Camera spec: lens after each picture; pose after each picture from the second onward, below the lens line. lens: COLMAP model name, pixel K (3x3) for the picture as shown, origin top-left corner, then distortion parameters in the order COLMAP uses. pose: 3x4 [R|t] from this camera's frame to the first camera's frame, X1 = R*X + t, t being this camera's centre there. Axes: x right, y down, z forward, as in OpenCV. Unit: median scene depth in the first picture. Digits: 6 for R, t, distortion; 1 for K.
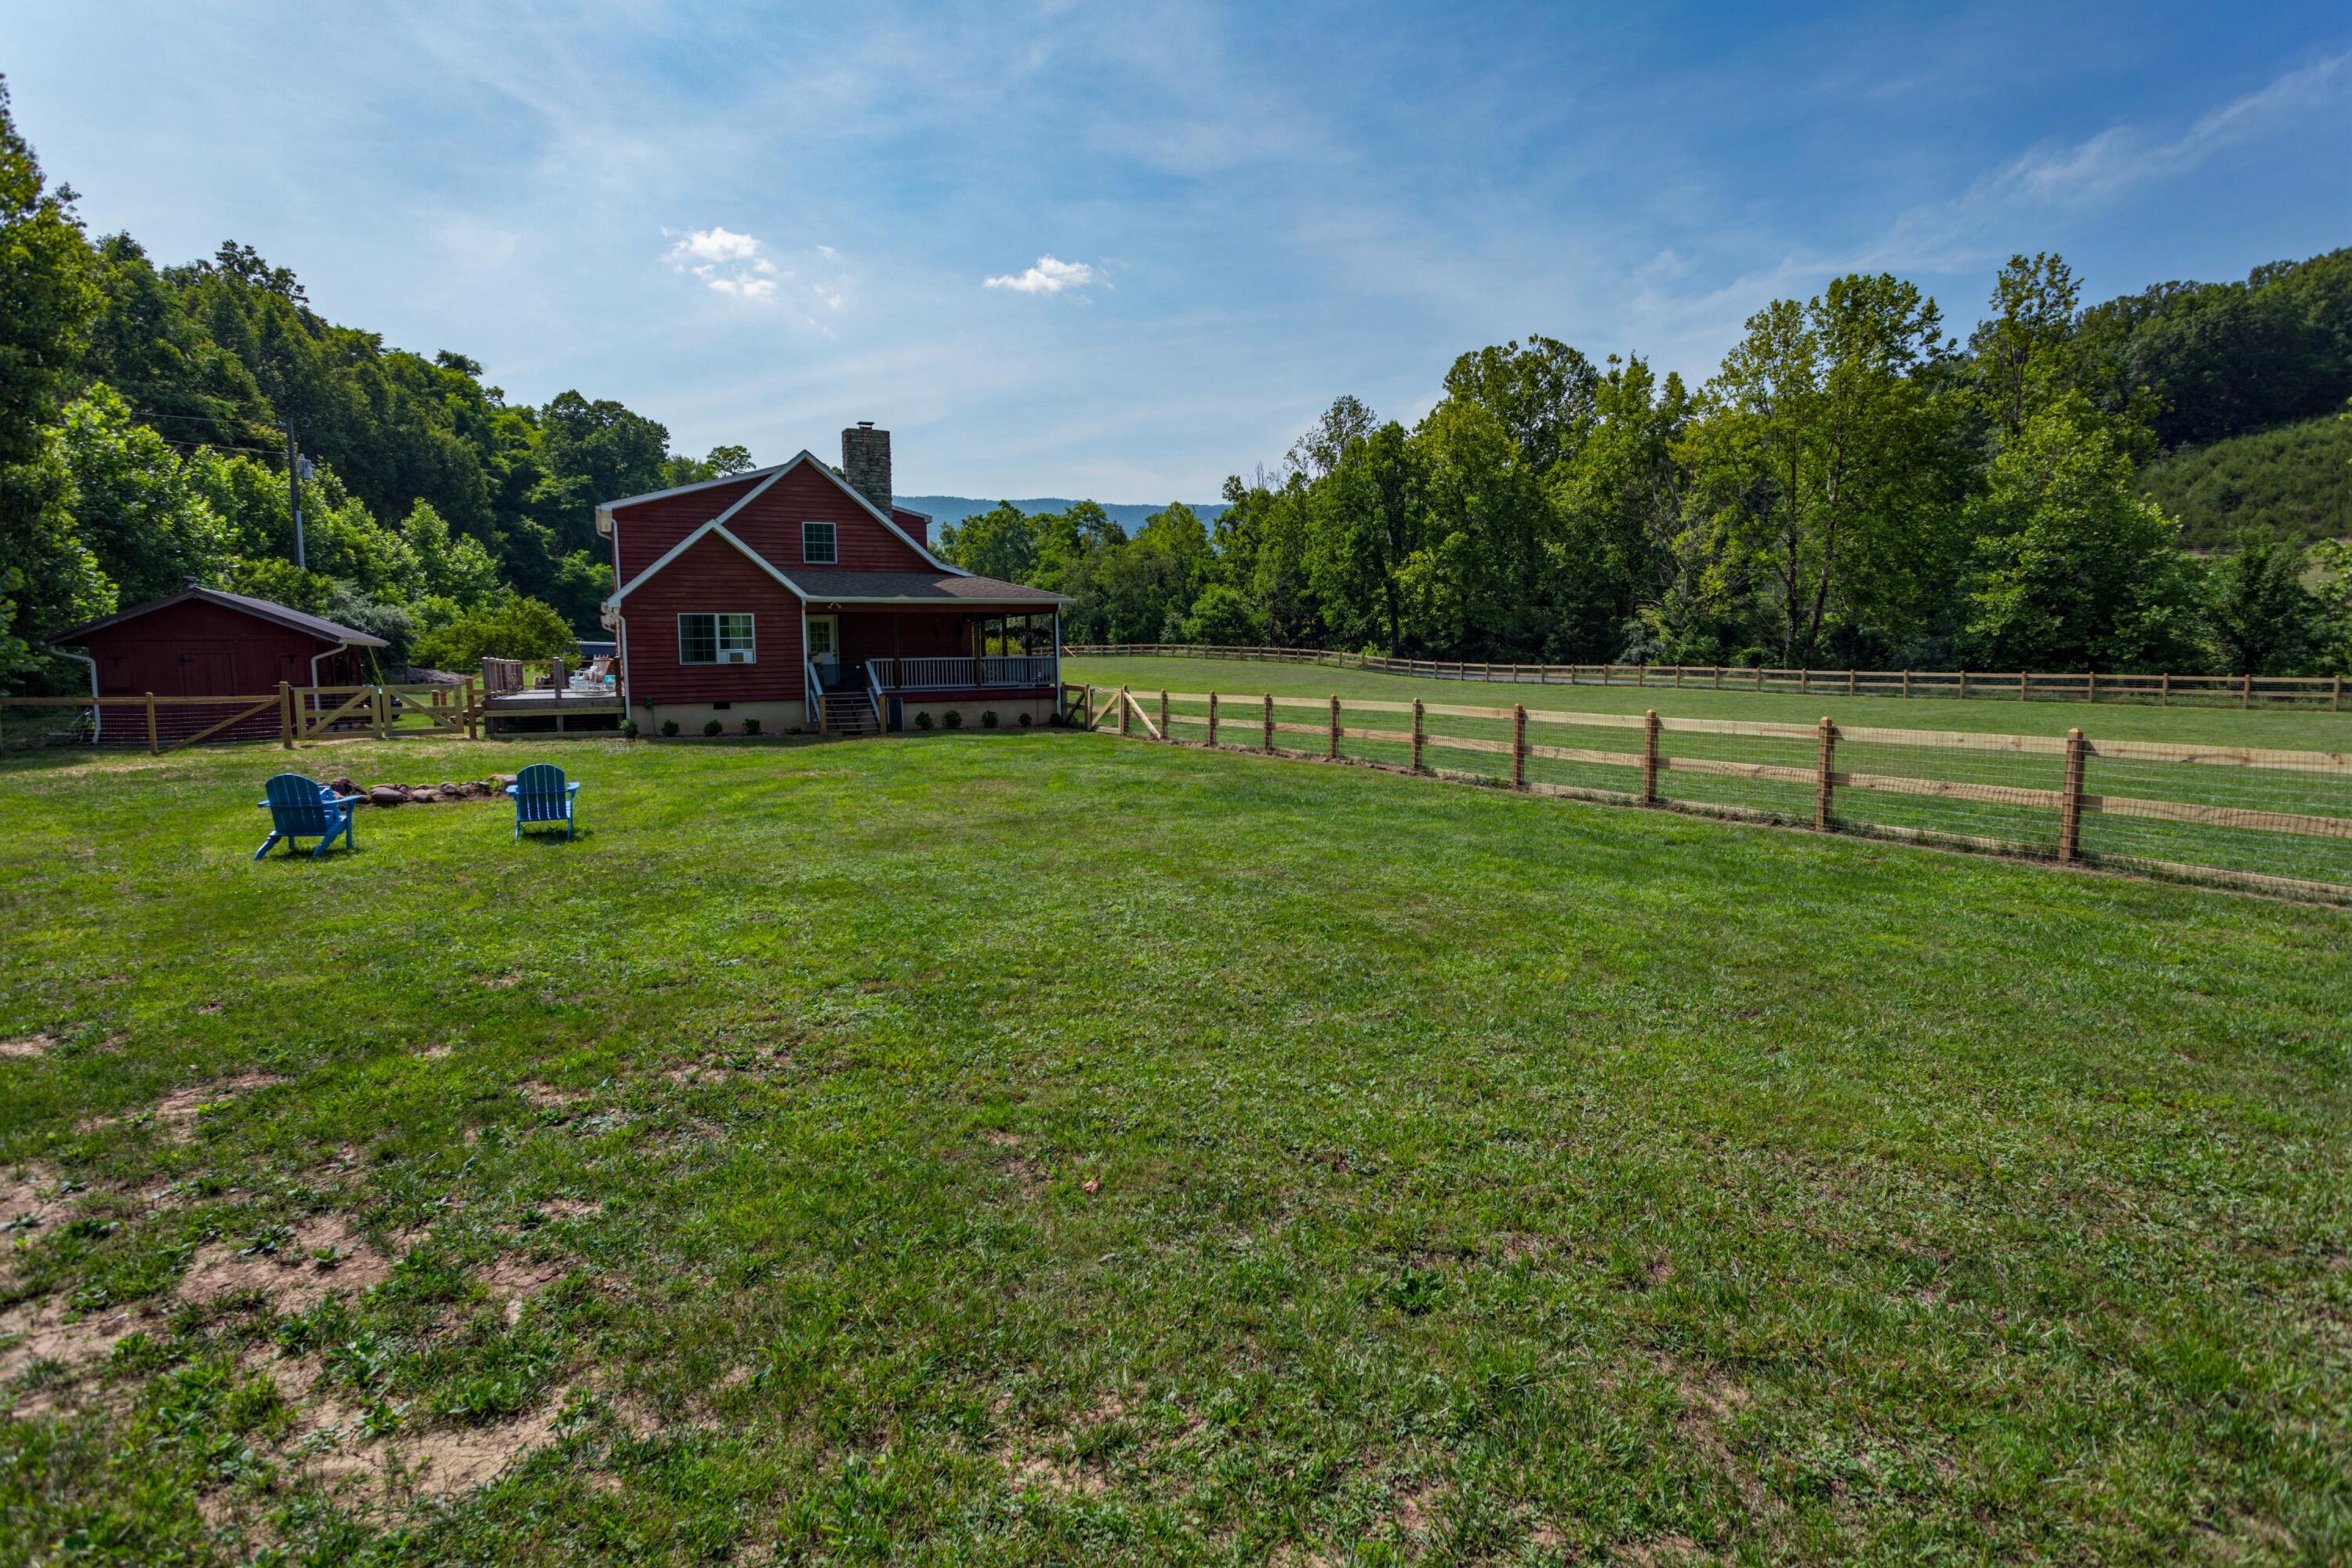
lens RADIAL K [[1013.9, 0, 1170.7], [0, 1013.9, 809.7], [0, 0, 1]] dist [-0.002736, -0.000135]
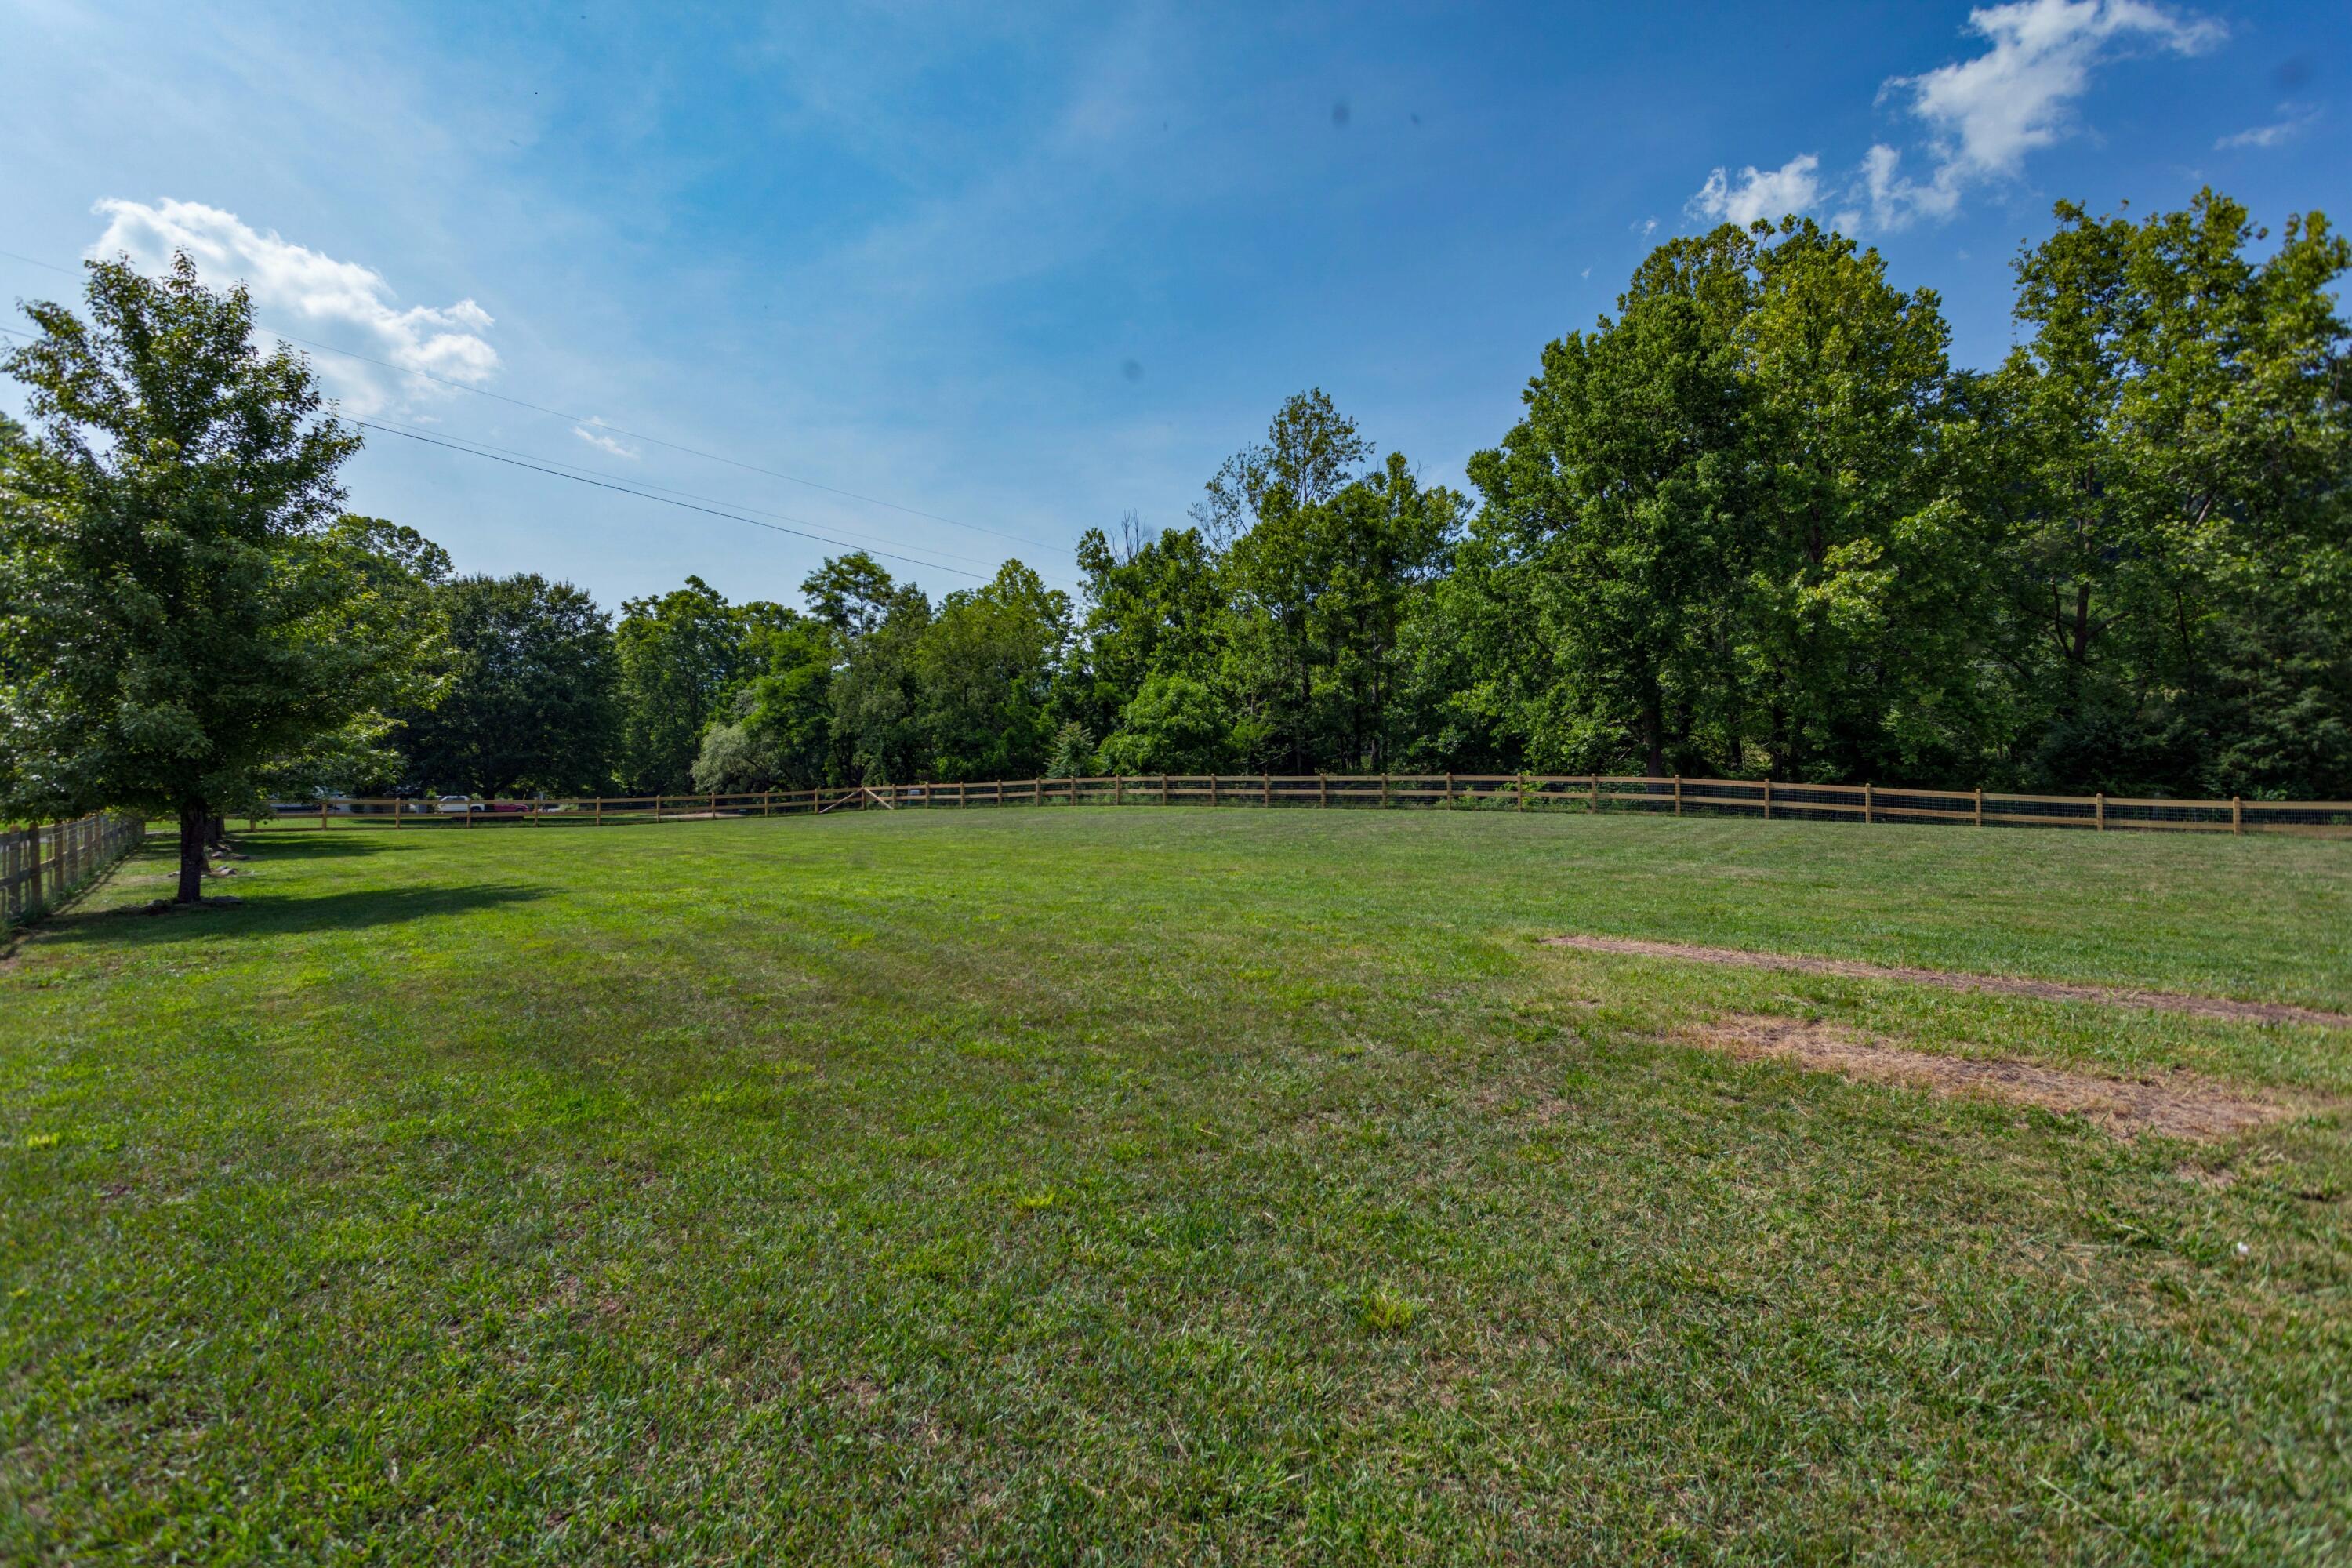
lens RADIAL K [[1013.9, 0, 1170.7], [0, 1013.9, 809.7], [0, 0, 1]] dist [-0.002736, -0.000135]
pose [[0.950953, -0.026613, 0.308188, -0.097597], [0.070985, 0.988480, -0.133674, -0.060118], [-0.301080, 0.148994, 0.941887, 0.395912]]
